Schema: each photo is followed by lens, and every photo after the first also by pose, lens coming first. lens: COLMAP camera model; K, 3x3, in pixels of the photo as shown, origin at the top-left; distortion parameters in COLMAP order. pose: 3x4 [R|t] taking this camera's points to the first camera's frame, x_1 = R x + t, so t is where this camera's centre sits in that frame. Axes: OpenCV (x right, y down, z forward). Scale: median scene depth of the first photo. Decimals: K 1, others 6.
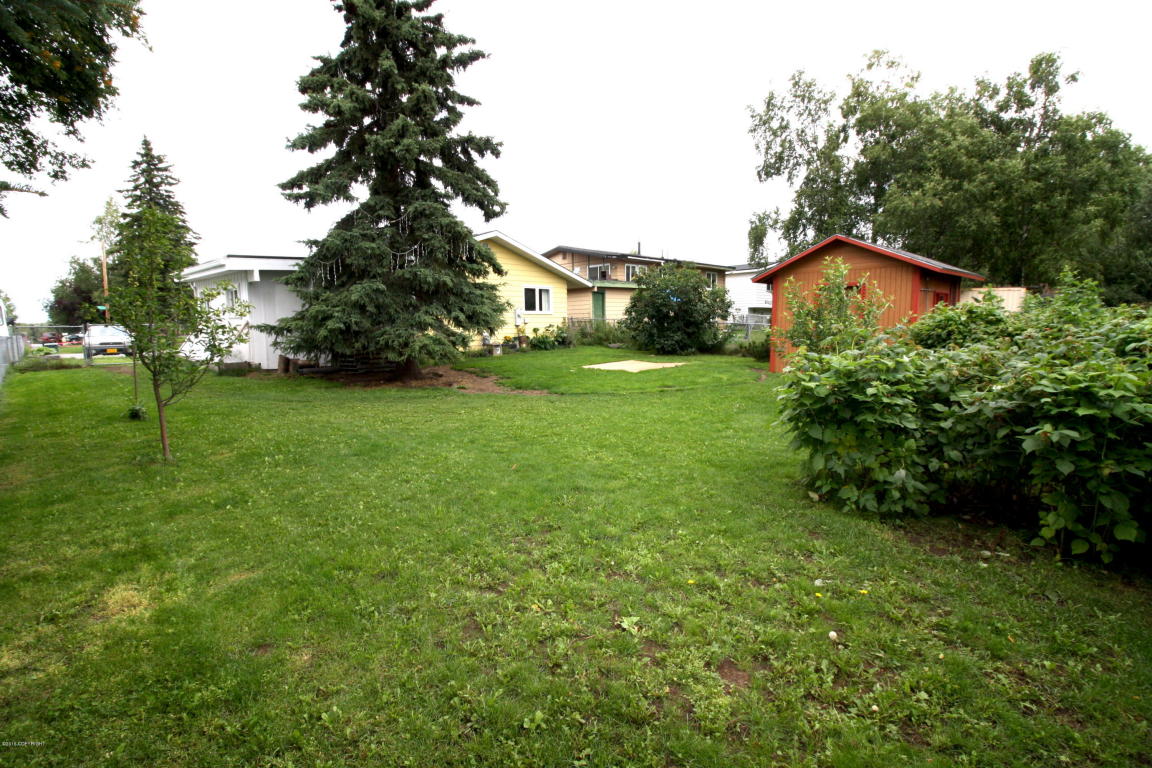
lens RADIAL K [[532.7, 0, 575.3], [0, 532.7, 386.0], [0, 0, 1]] dist [-0.007543, -0.008265]
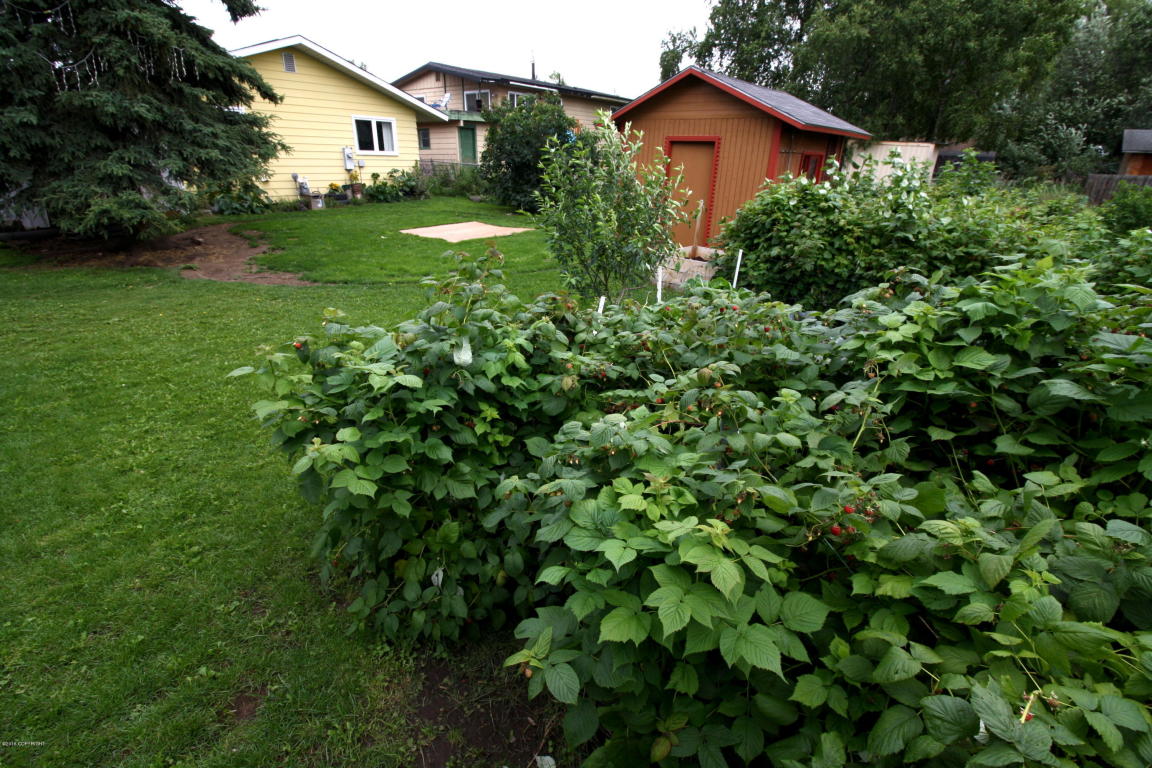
lens RADIAL K [[532.7, 0, 573.7], [0, 532.7, 379.7], [0, 0, 1]] dist [-0.007543, -0.008265]
pose [[0.992600, -0.013284, 0.120703, 0.126027], [-0.020067, 0.962389, 0.270932, -0.031310], [-0.119763, -0.271349, 0.955001, 0.099173]]
